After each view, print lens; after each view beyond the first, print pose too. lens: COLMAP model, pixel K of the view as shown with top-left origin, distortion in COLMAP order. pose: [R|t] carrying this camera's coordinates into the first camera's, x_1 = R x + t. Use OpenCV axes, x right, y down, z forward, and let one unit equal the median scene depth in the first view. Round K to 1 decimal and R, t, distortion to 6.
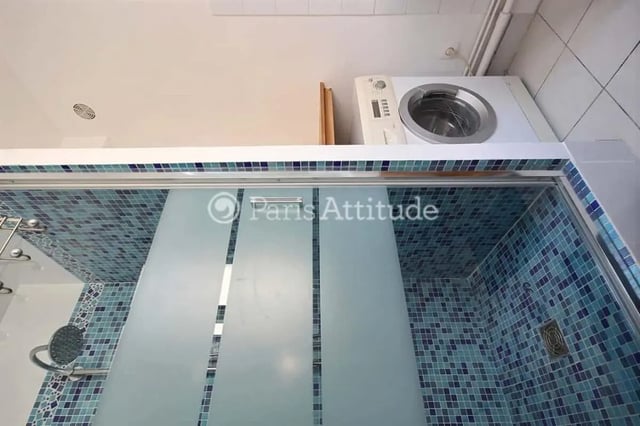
lens RADIAL K [[304.2, 0, 320.0], [0, 304.2, 213.0], [0, 0, 1]] dist [-0.013264, -0.000889]
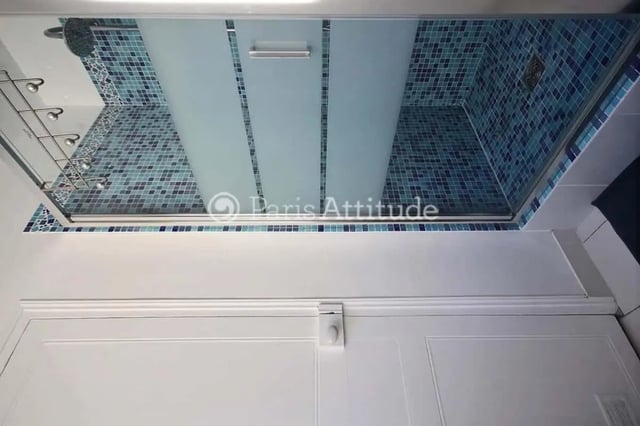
lens RADIAL K [[304.2, 0, 320.0], [0, 304.2, 213.0], [0, 0, 1]] dist [-0.013264, -0.000889]
pose [[0.999696, 0.007661, 0.023428, -0.034218], [-0.024260, 0.137660, 0.990182, -0.433903], [0.004361, -0.990450, 0.137804, 0.230843]]
